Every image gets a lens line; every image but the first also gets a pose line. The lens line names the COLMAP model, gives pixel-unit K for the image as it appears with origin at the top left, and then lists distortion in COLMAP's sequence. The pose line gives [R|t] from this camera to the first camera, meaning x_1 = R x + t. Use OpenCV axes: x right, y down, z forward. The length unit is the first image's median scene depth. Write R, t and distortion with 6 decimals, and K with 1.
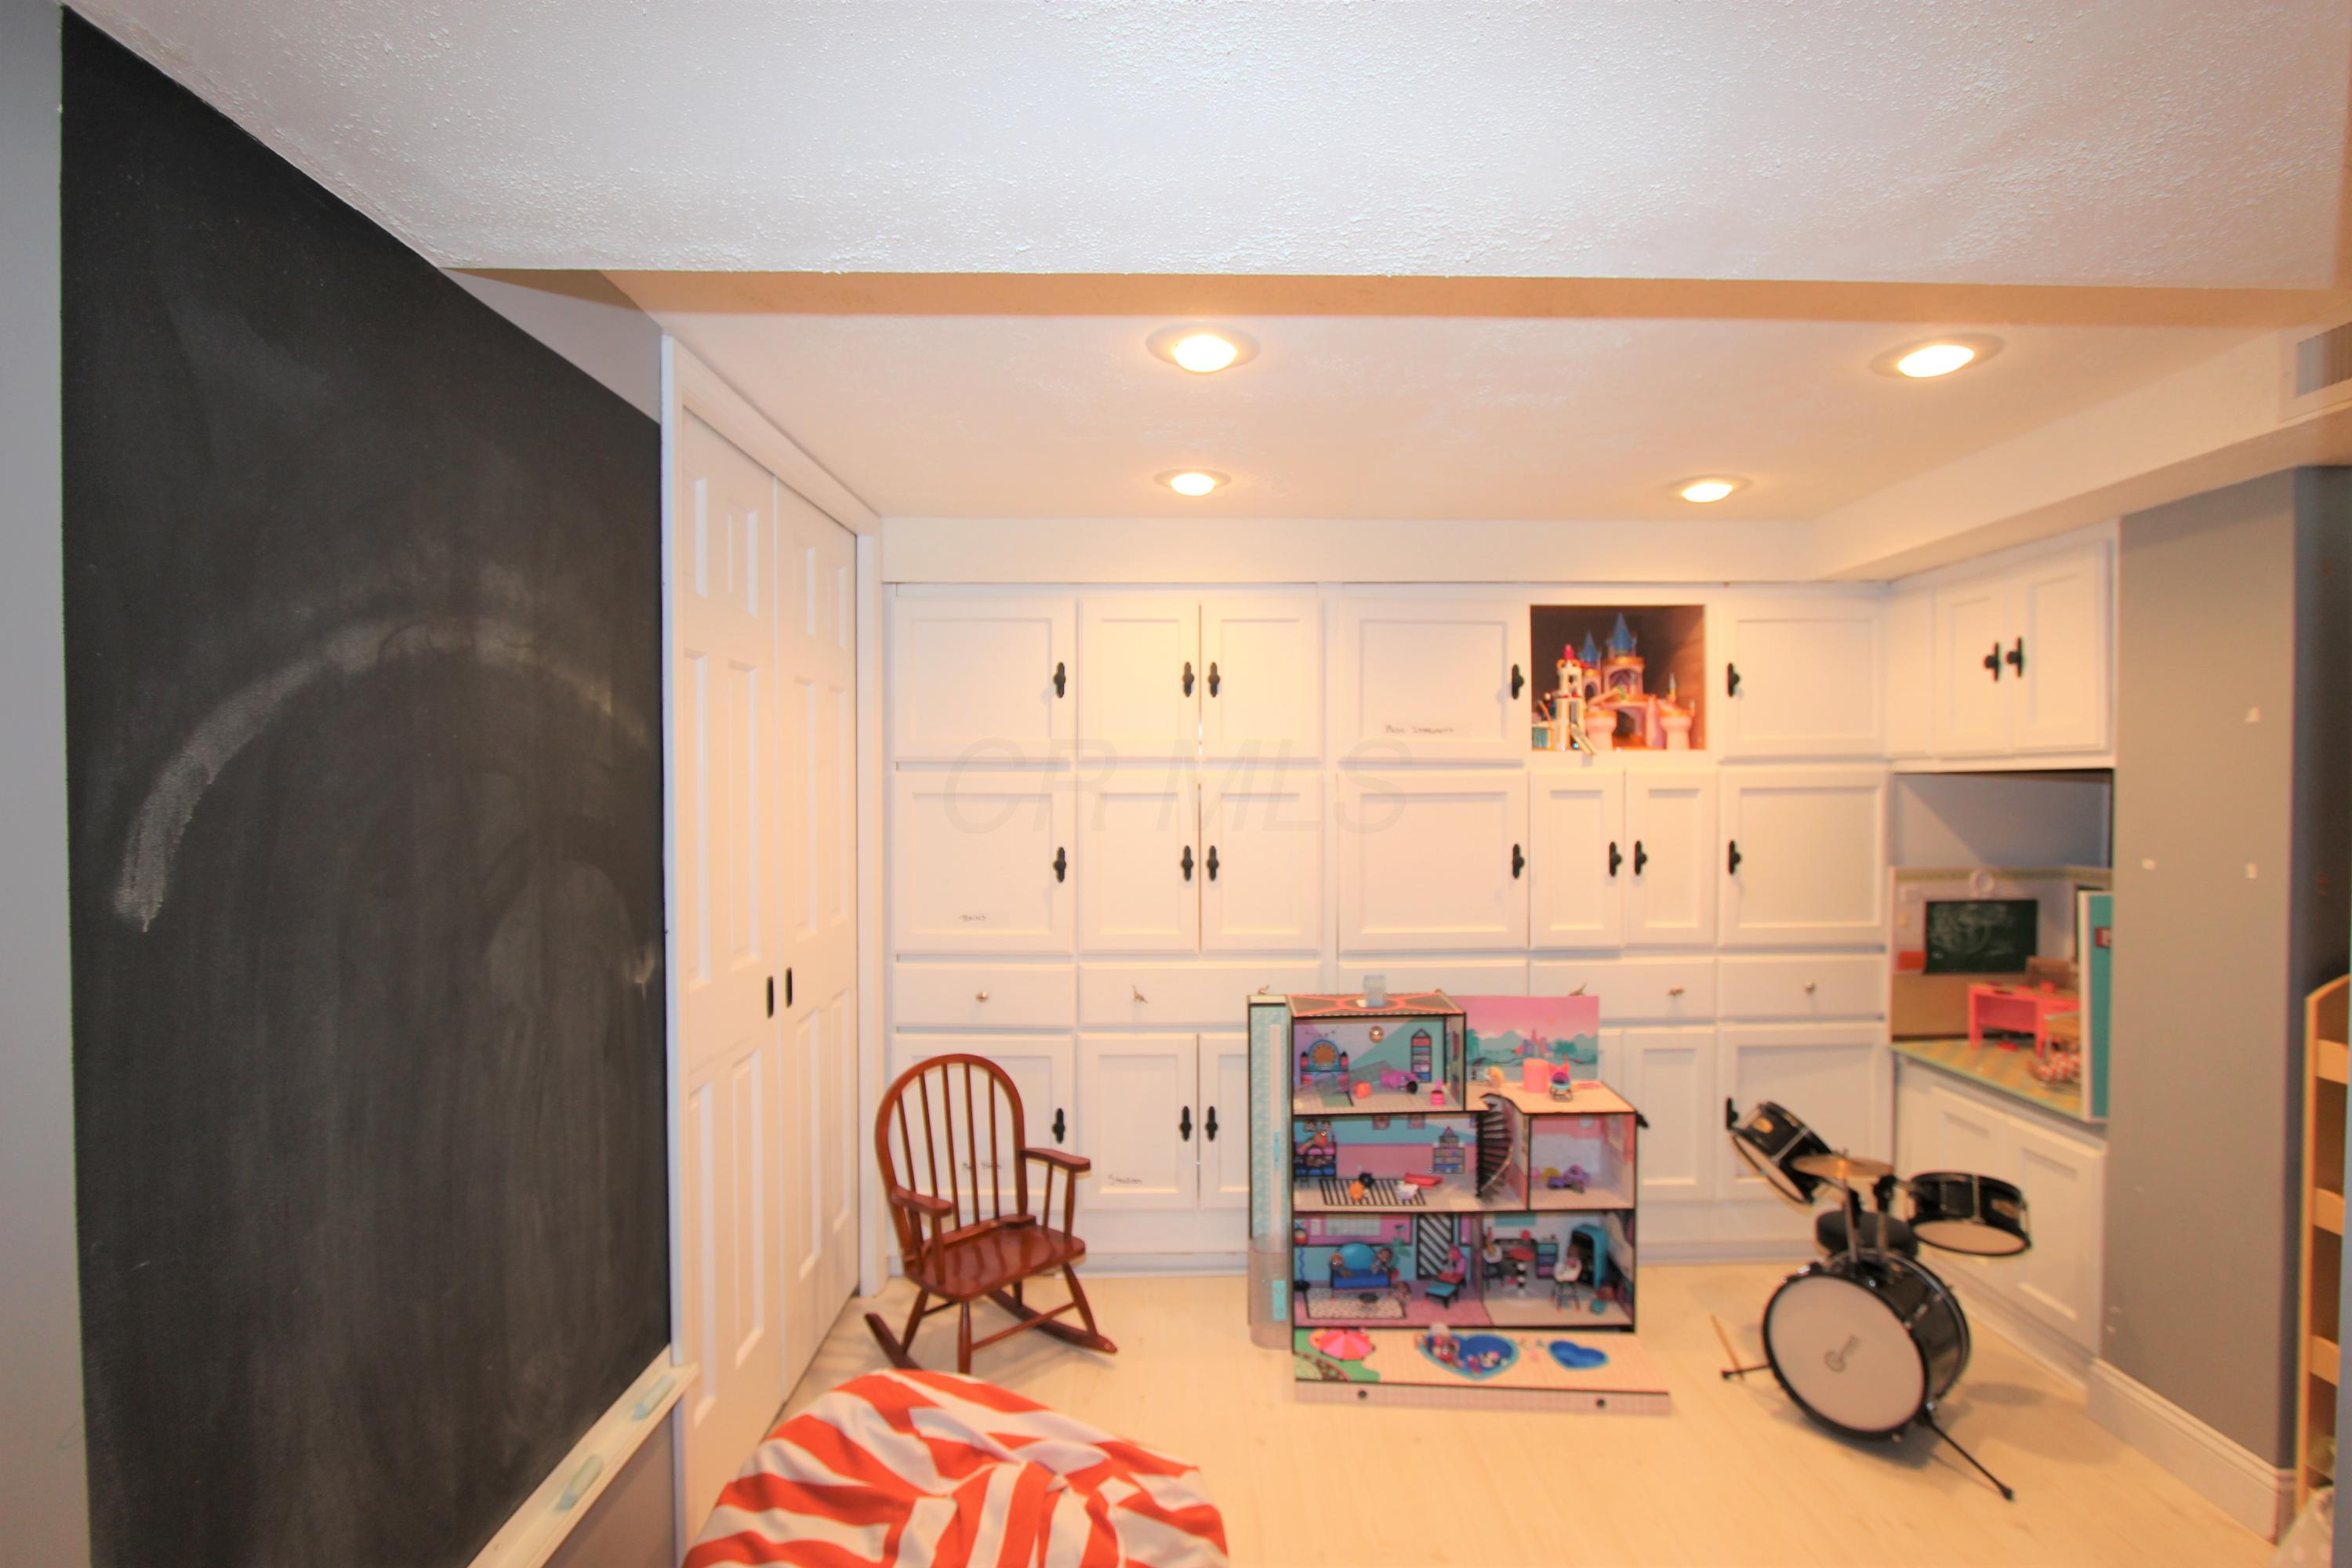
lens RADIAL K [[1089.1, 0, 1184.6], [0, 1089.1, 780.8], [0, 0, 1]] dist [-0.006166, -0.000156]
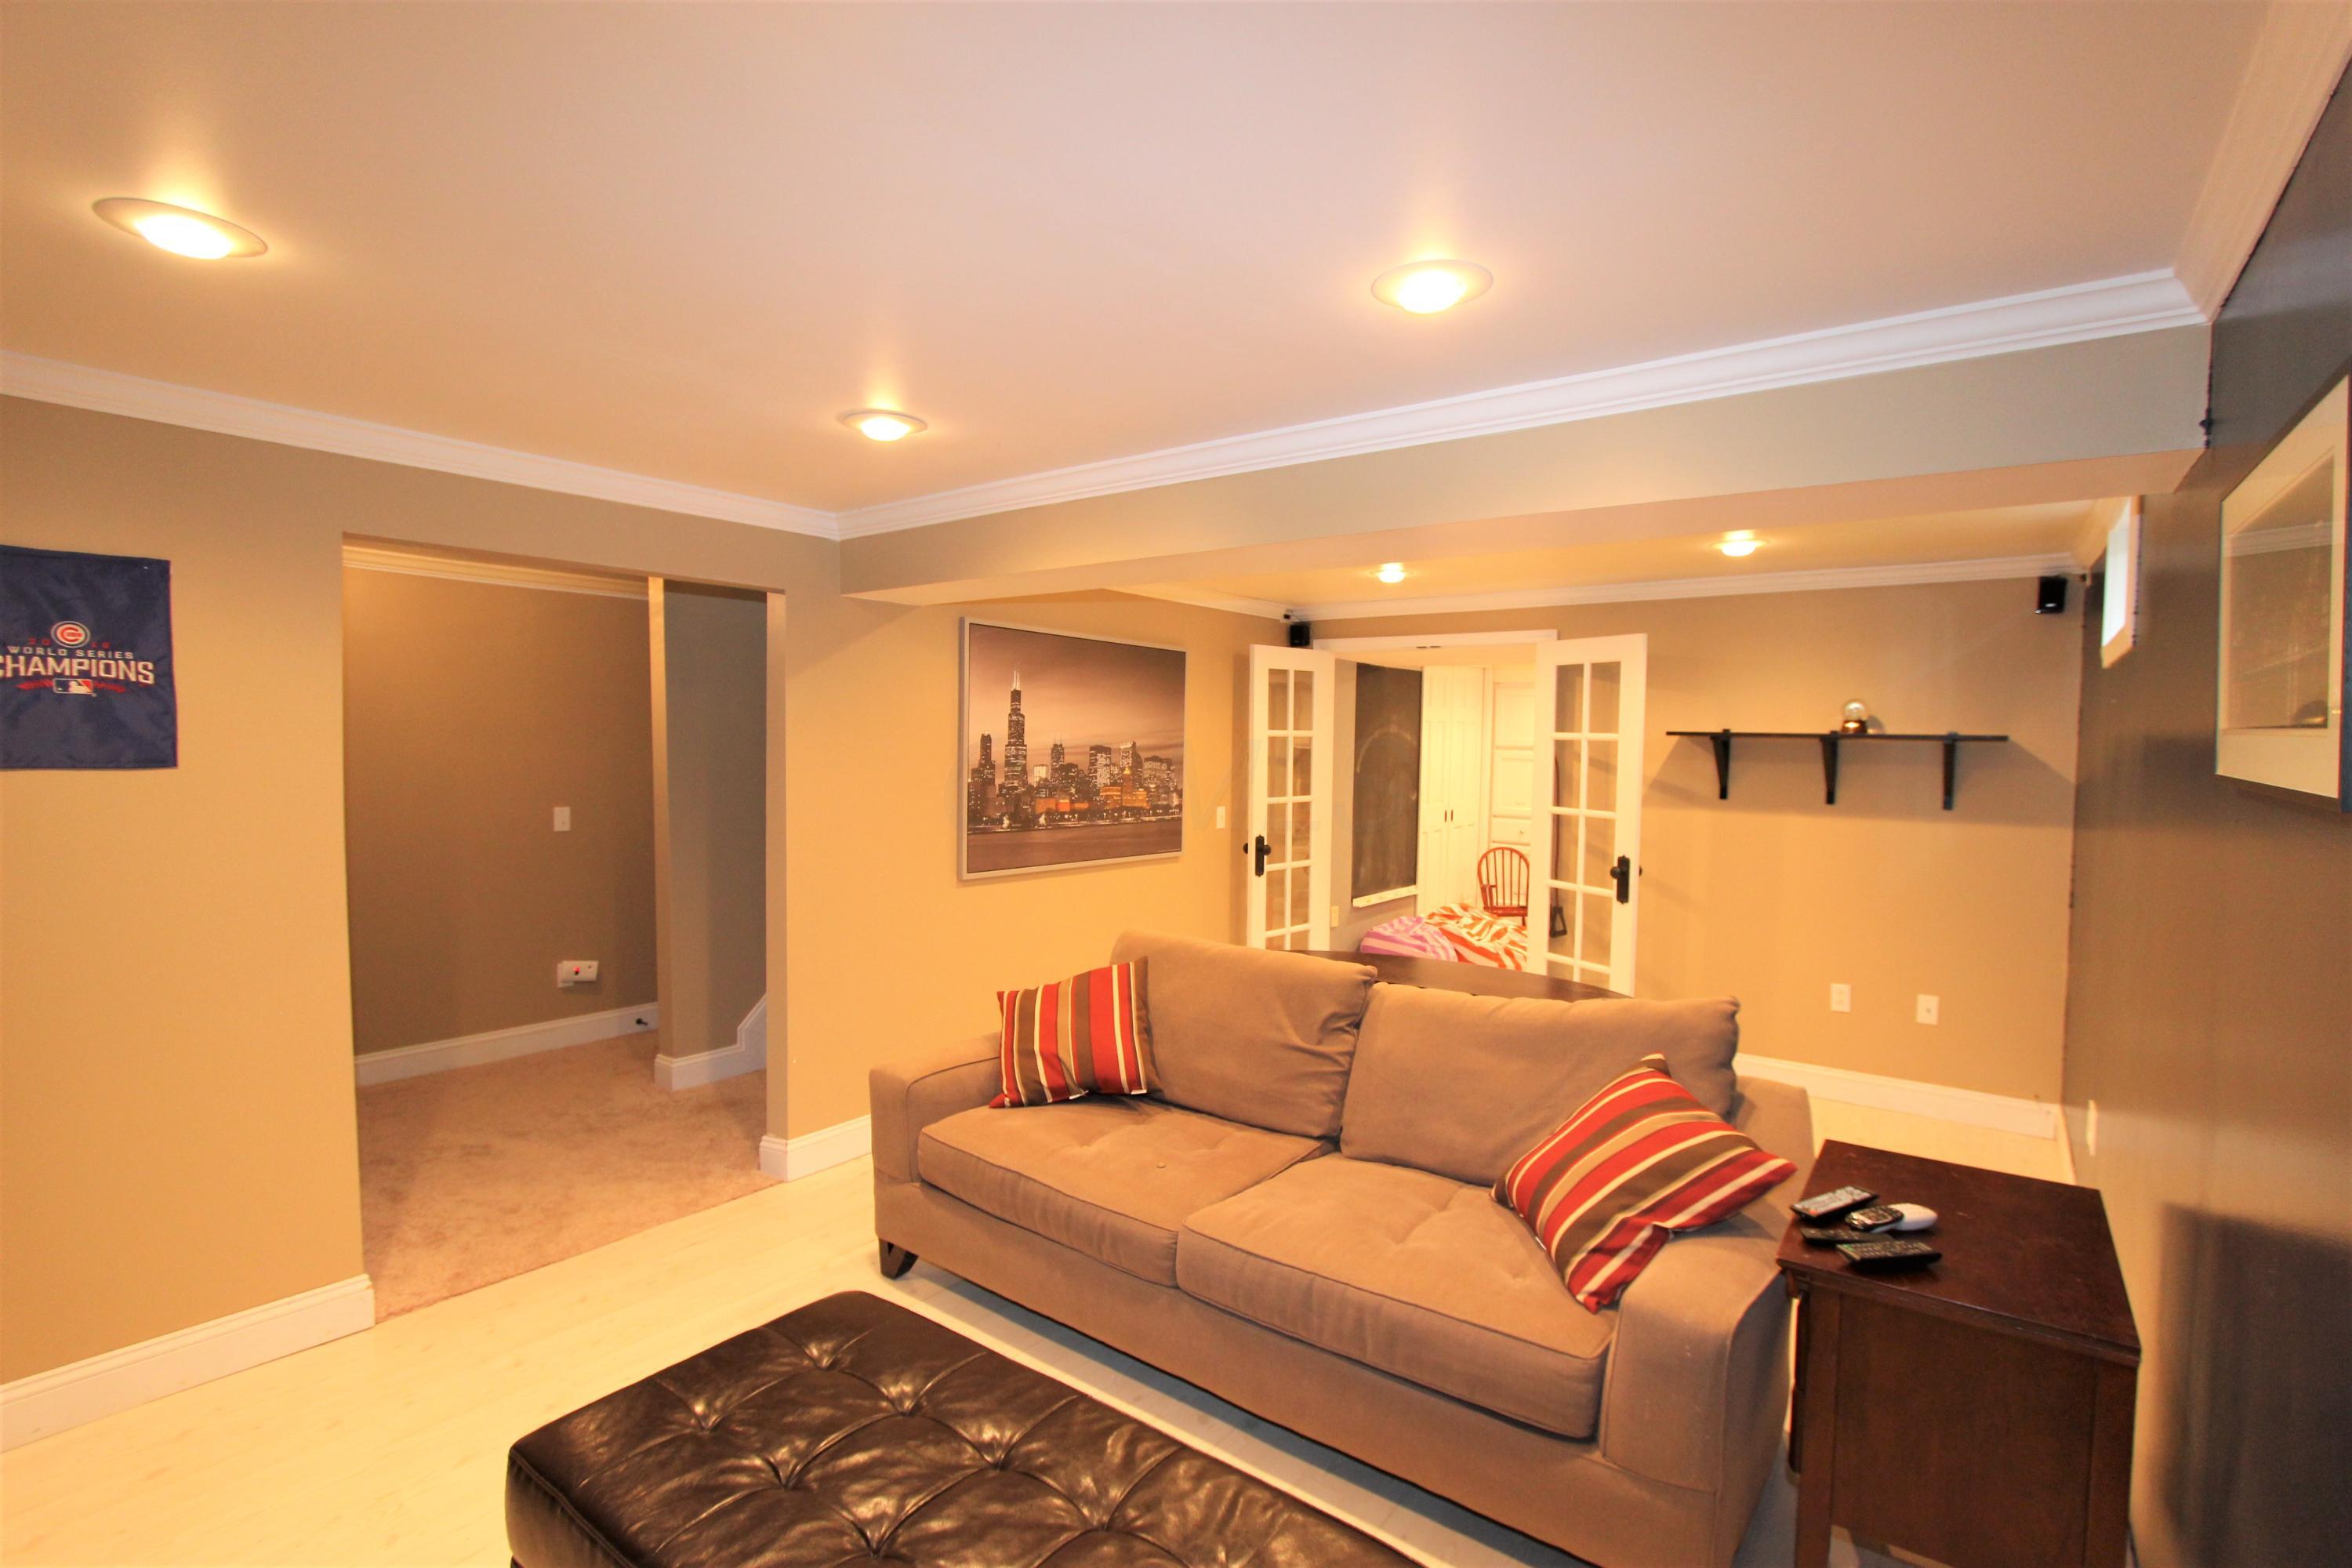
lens RADIAL K [[1089.1, 0, 1181.4], [0, 1089.1, 786.7], [0, 0, 1]] dist [-0.006166, -0.000156]
pose [[0.793937, 0.043626, -0.606433, 0.945094], [-0.020424, 0.998773, 0.045111, -0.030931], [0.607657, -0.023430, 0.793854, -2.037373]]
